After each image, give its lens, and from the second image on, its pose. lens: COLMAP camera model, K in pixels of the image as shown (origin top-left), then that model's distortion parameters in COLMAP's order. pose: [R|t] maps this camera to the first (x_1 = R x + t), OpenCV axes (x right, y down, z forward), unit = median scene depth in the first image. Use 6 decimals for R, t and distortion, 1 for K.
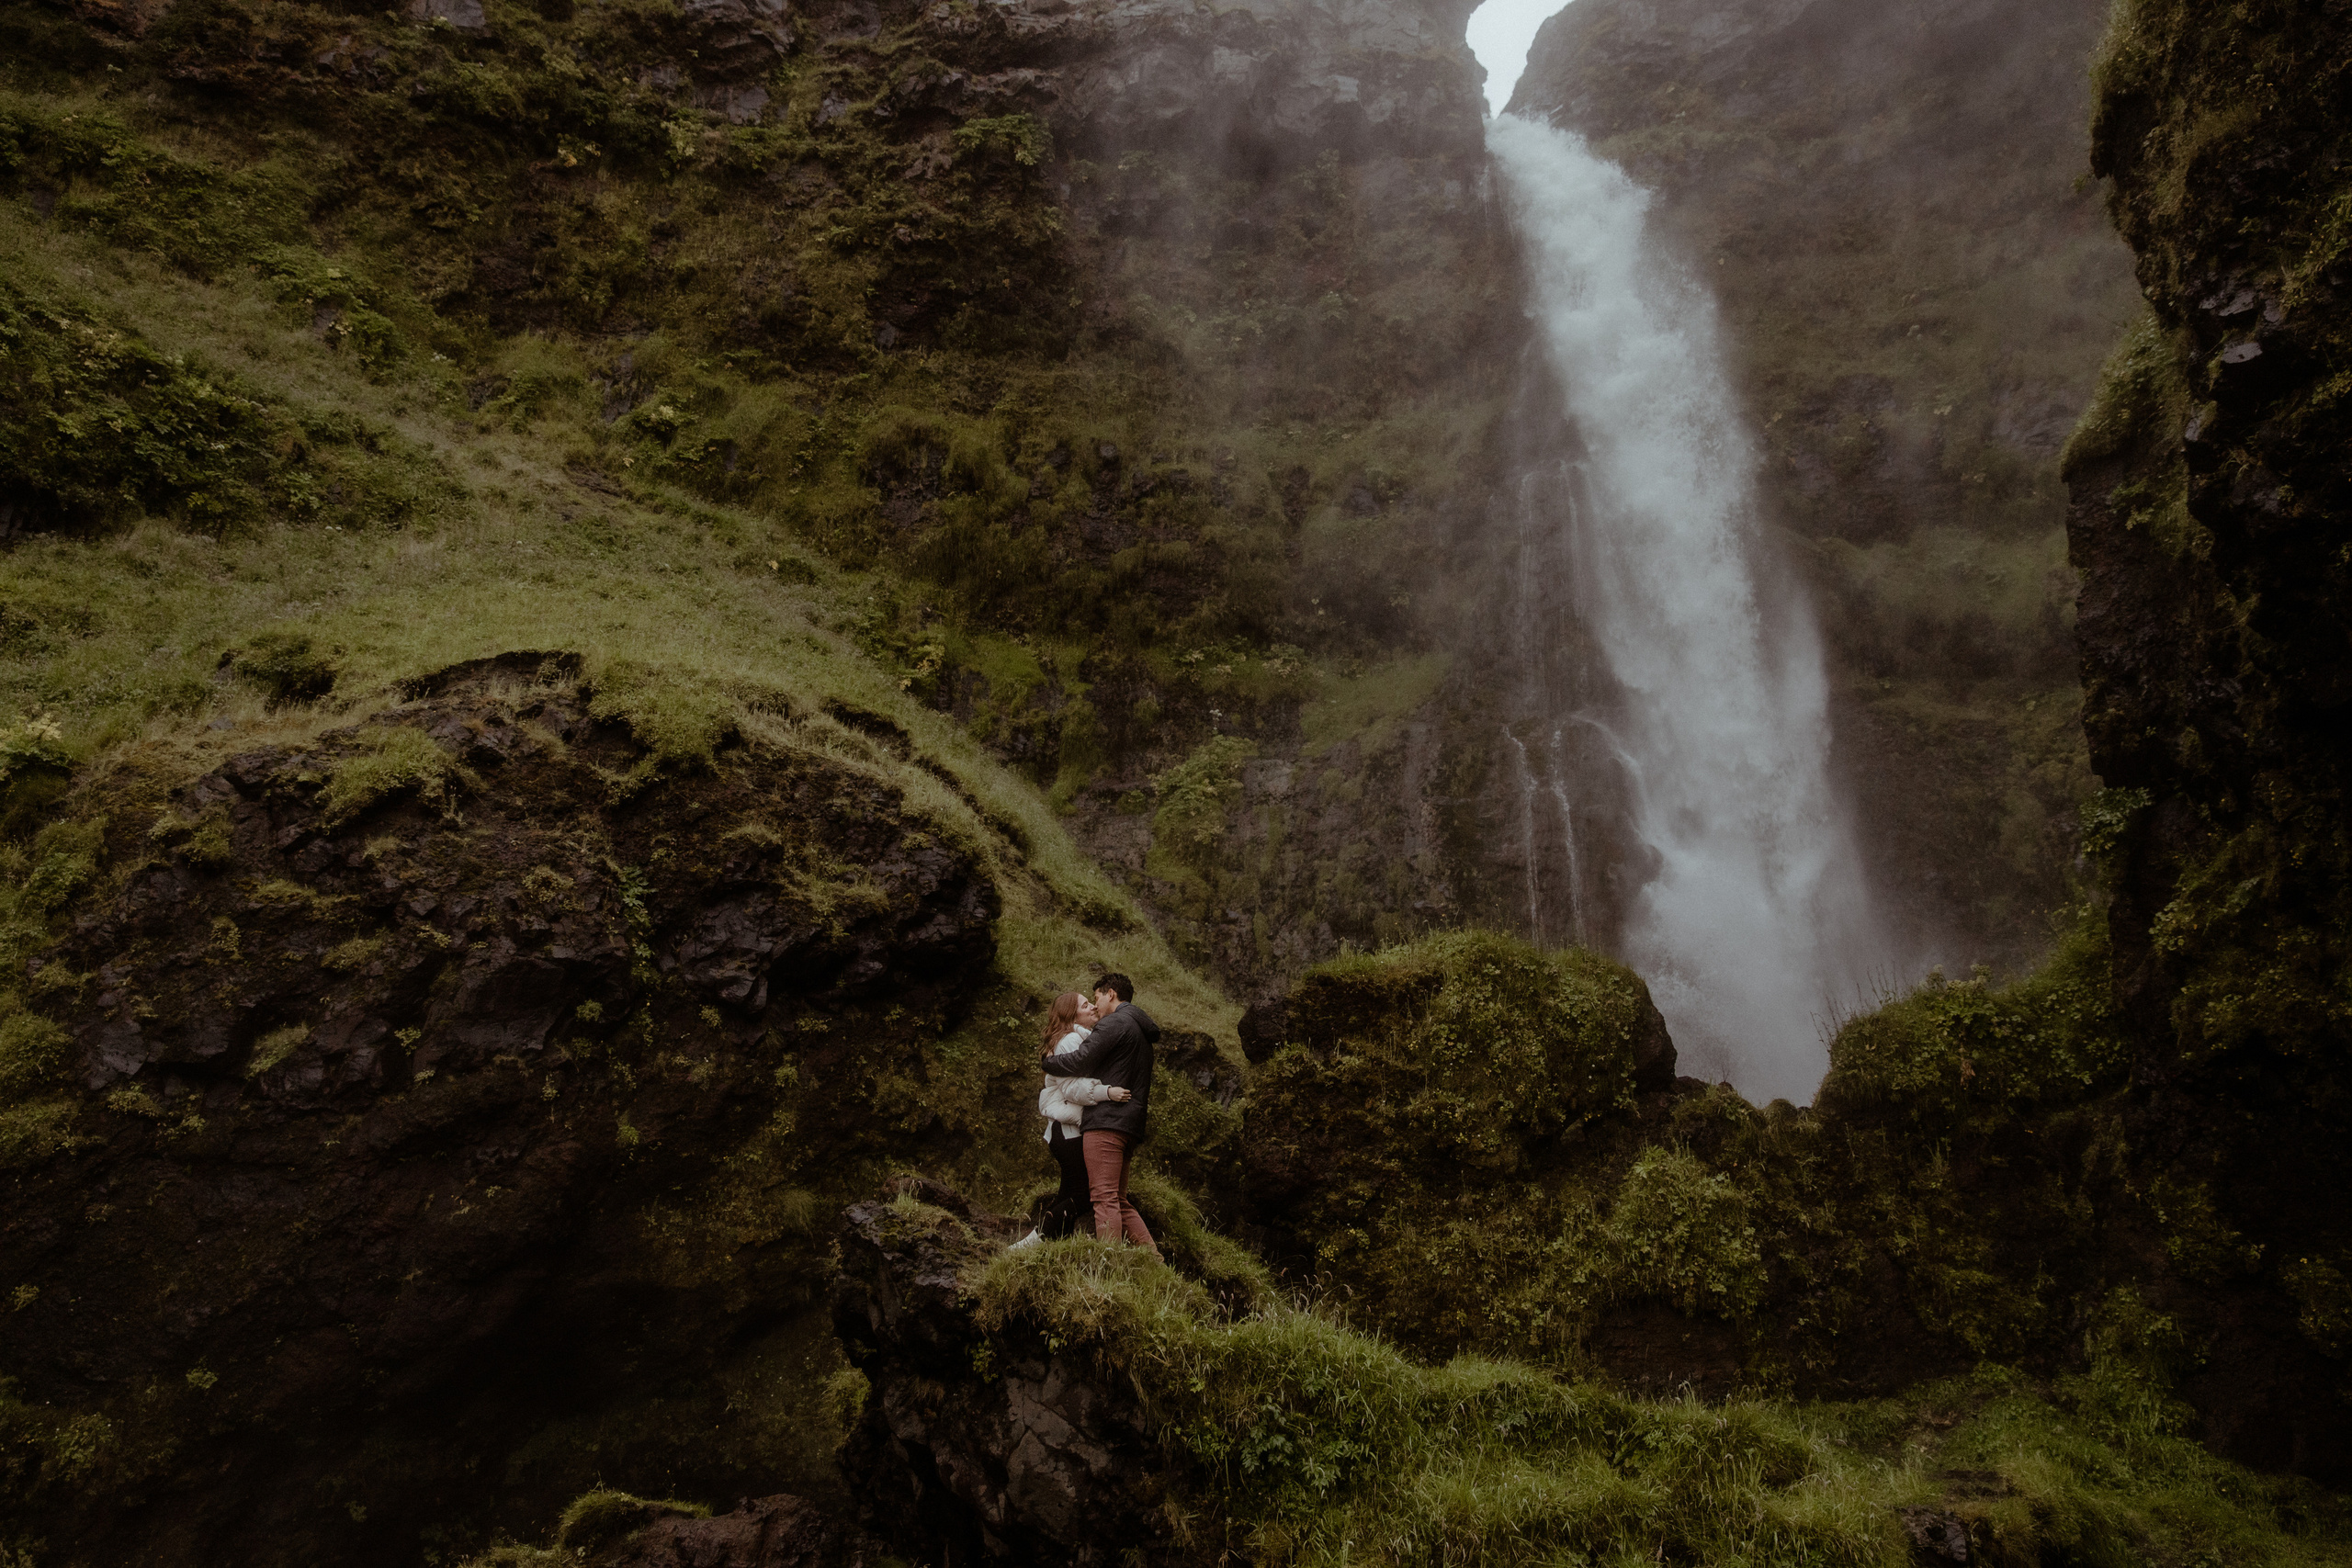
lens RADIAL K [[1736.5, 0, 1178.6], [0, 1736.5, 794.1], [0, 0, 1]] dist [-0.000592, 0.002311]
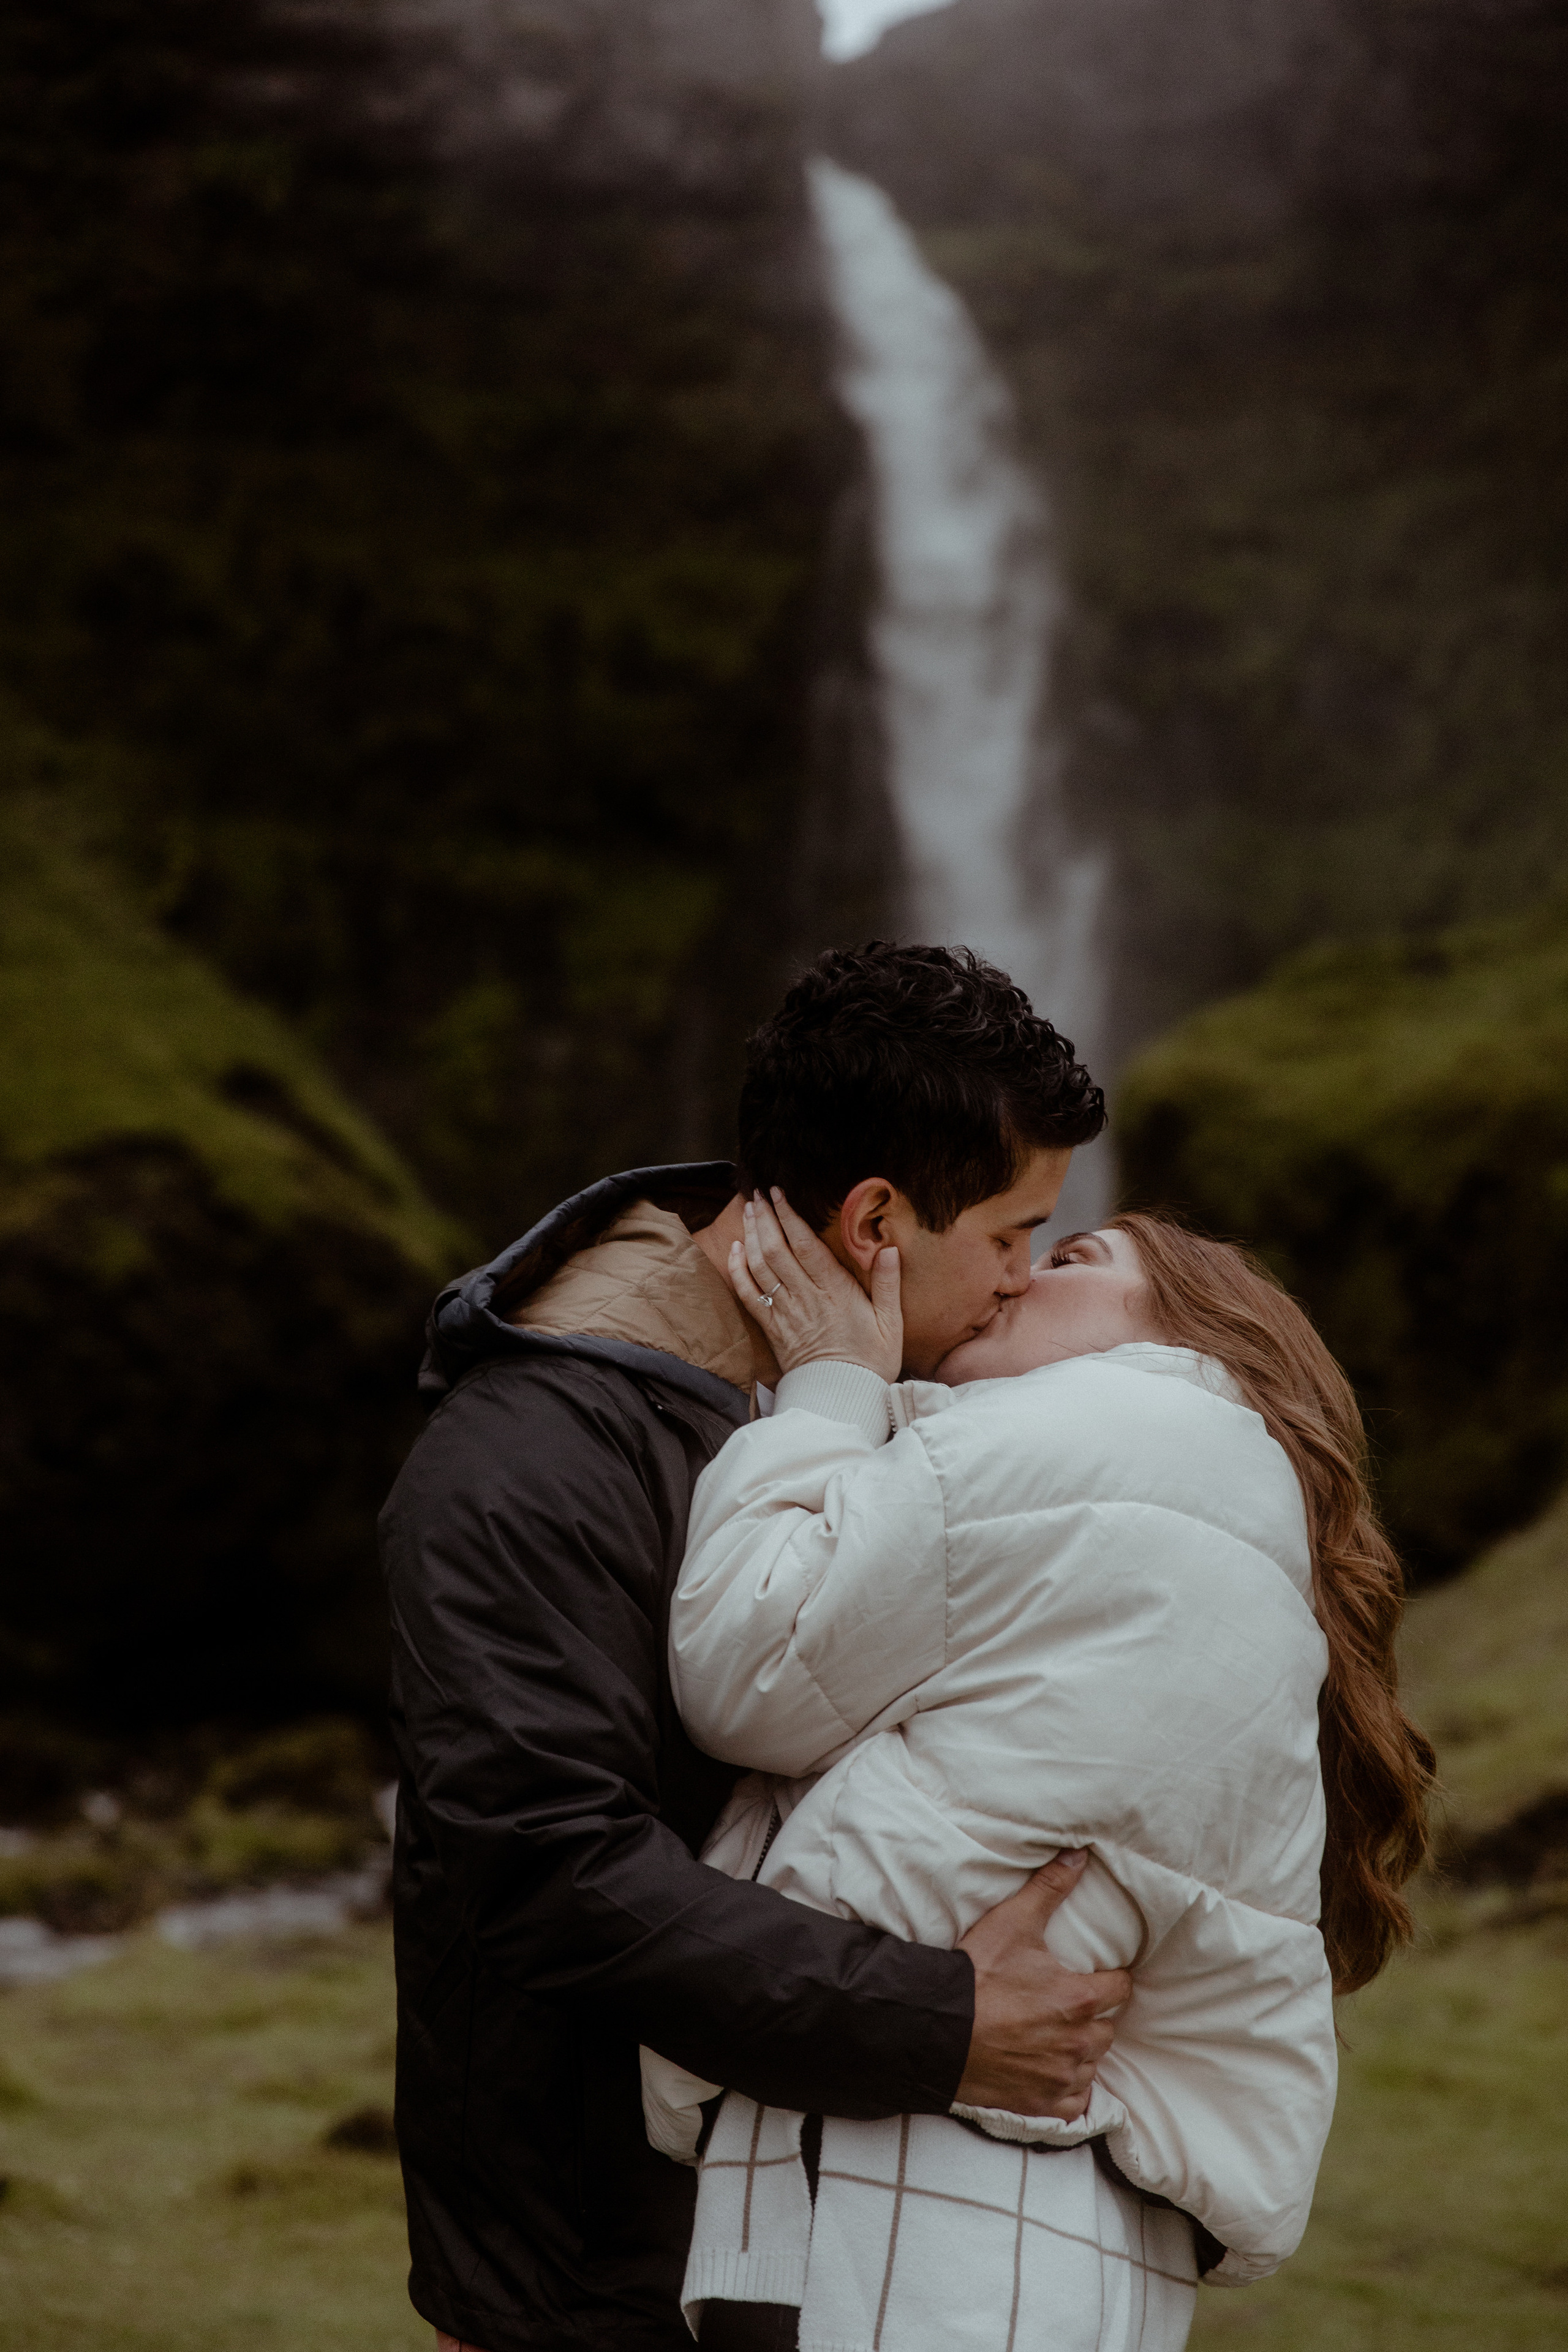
lens RADIAL K [[4800.6, 0, 778.0], [0, 4800.6, 1089.0], [0, 0, 1]] dist [0.026696, 0.034669]
pose [[0.970213, 0.053270, 0.236323, -0.479900], [-0.106466, 0.970025, 0.218439, -0.618973], [-0.217603, -0.237093, 0.946803, -1.690881]]
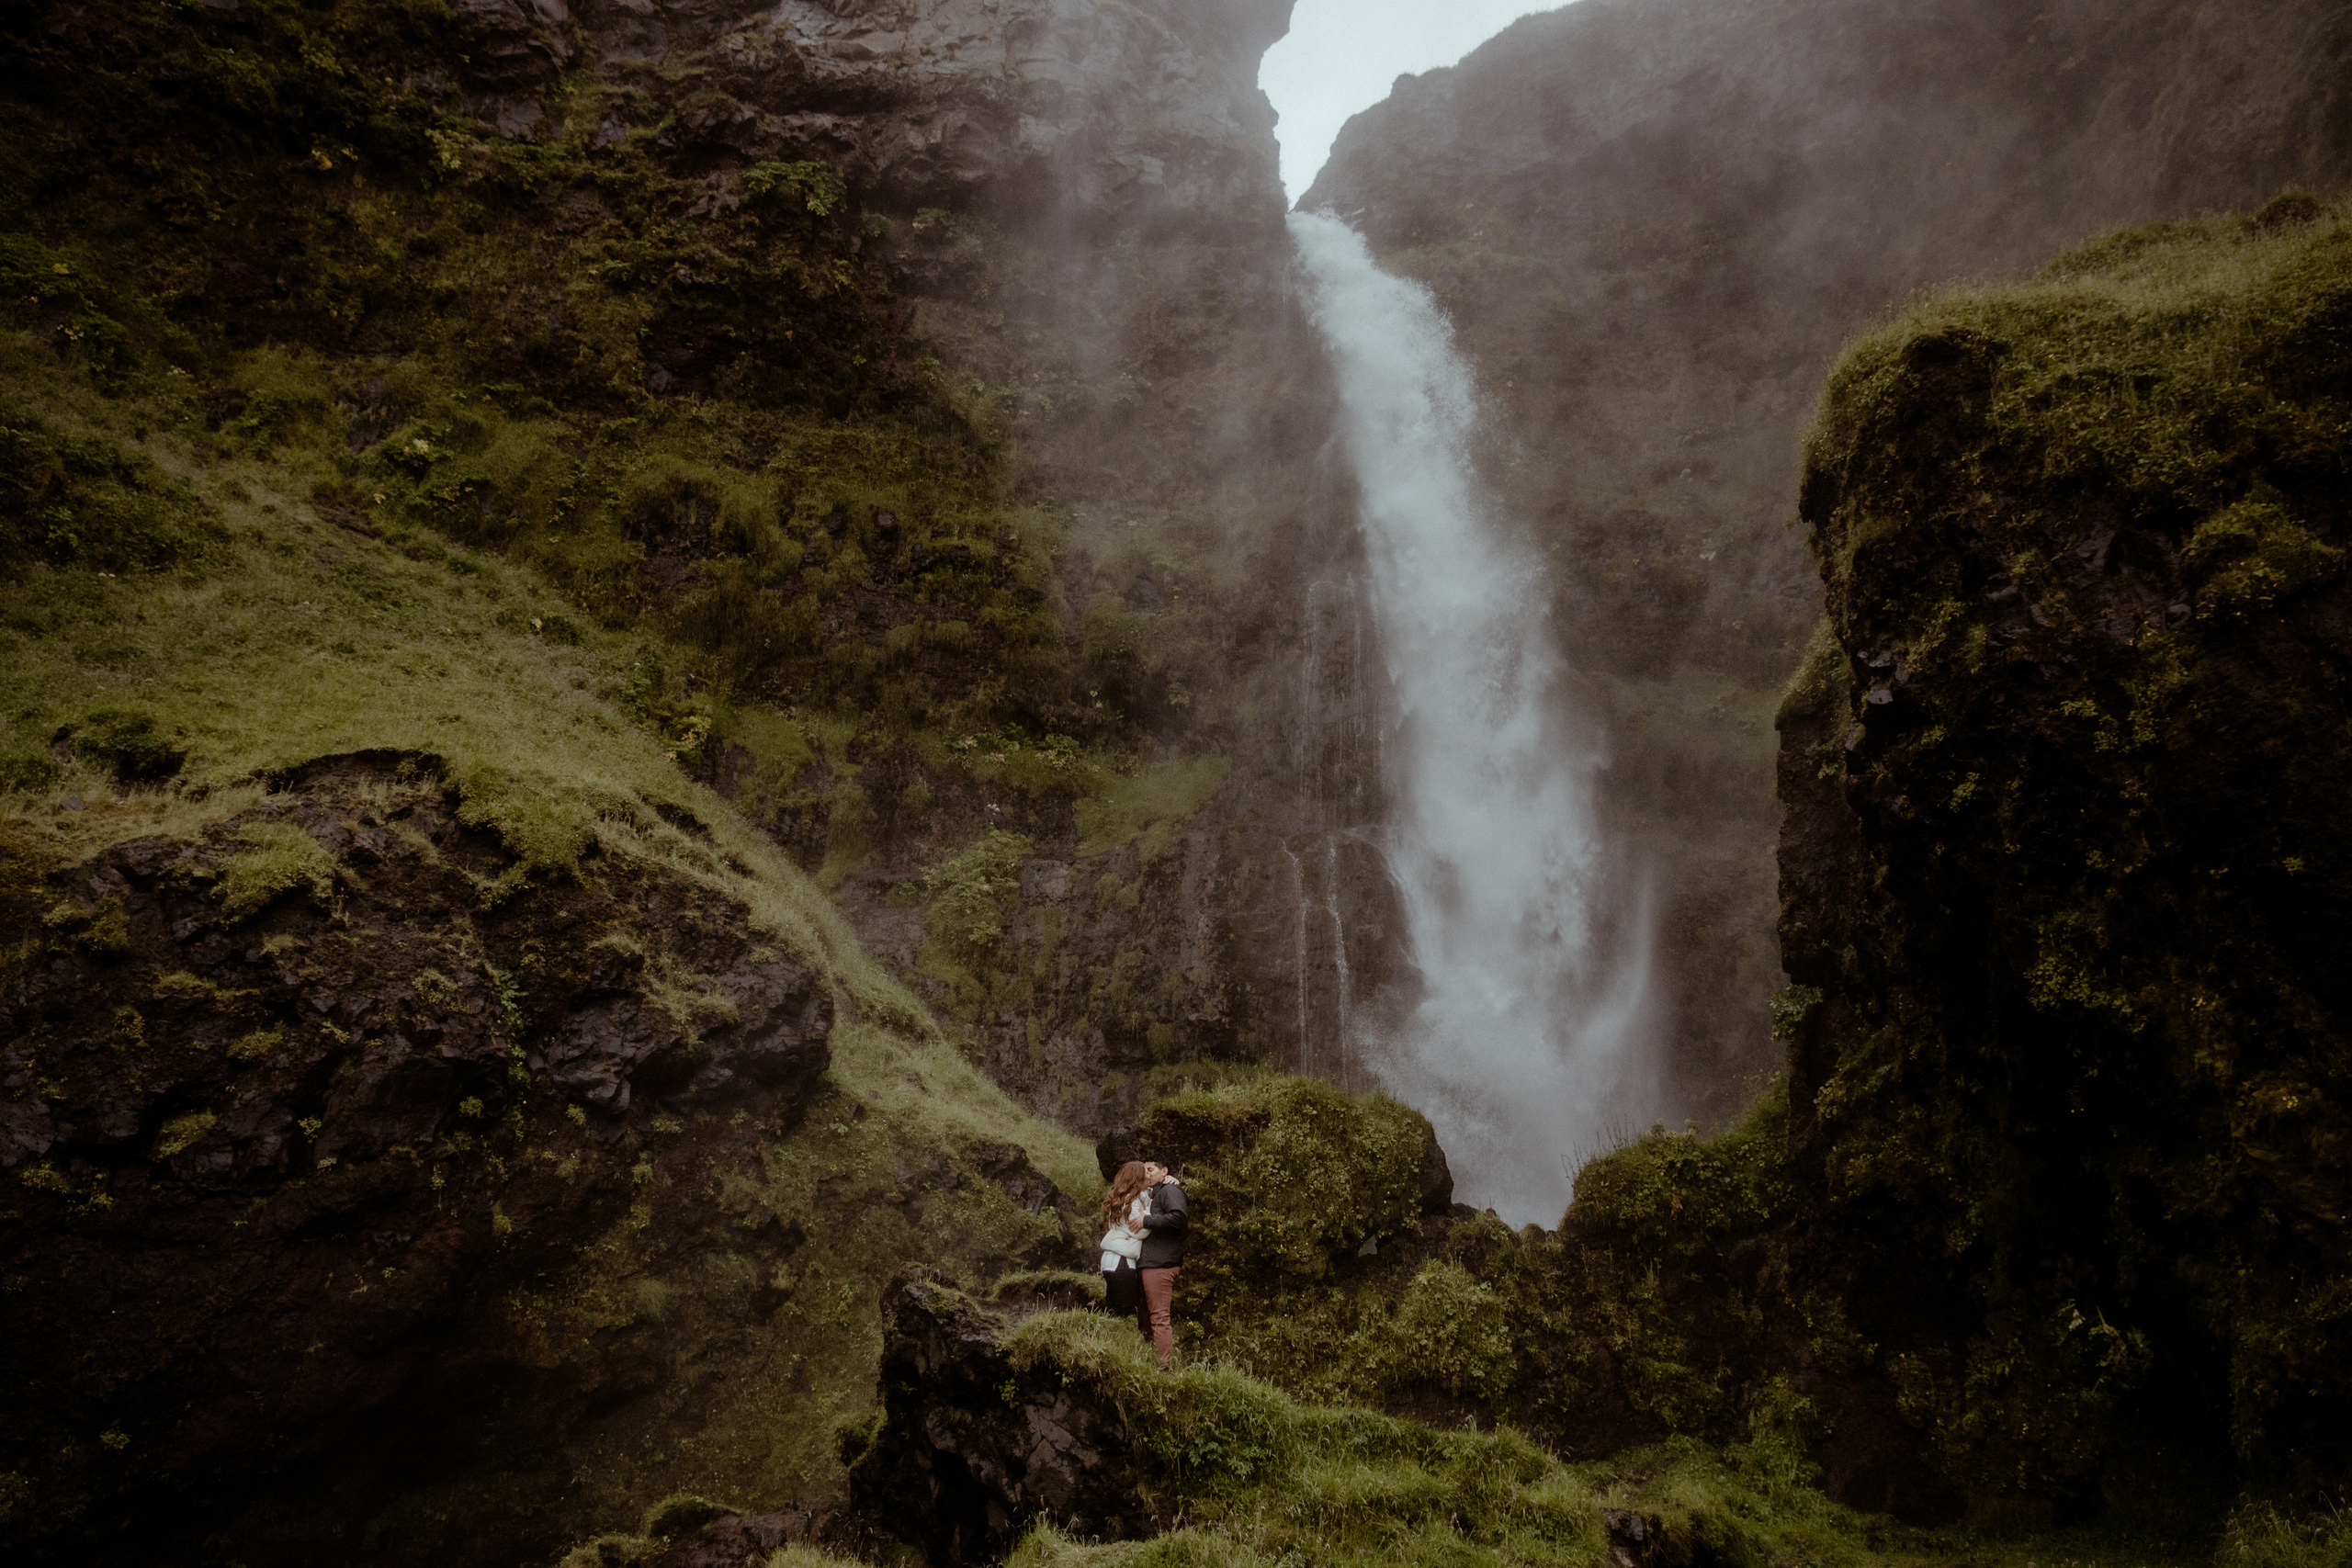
lens RADIAL K [[2015.3, 0, 1175.5], [0, 2015.3, 791.9], [0, 0, 1]] dist [-0.061705, 0.109893]
pose [[0.986089, 0.061775, 0.154312, -0.056766], [-0.057767, 0.997869, -0.030331, -0.028835], [-0.155857, 0.020995, 0.987557, -0.148853]]
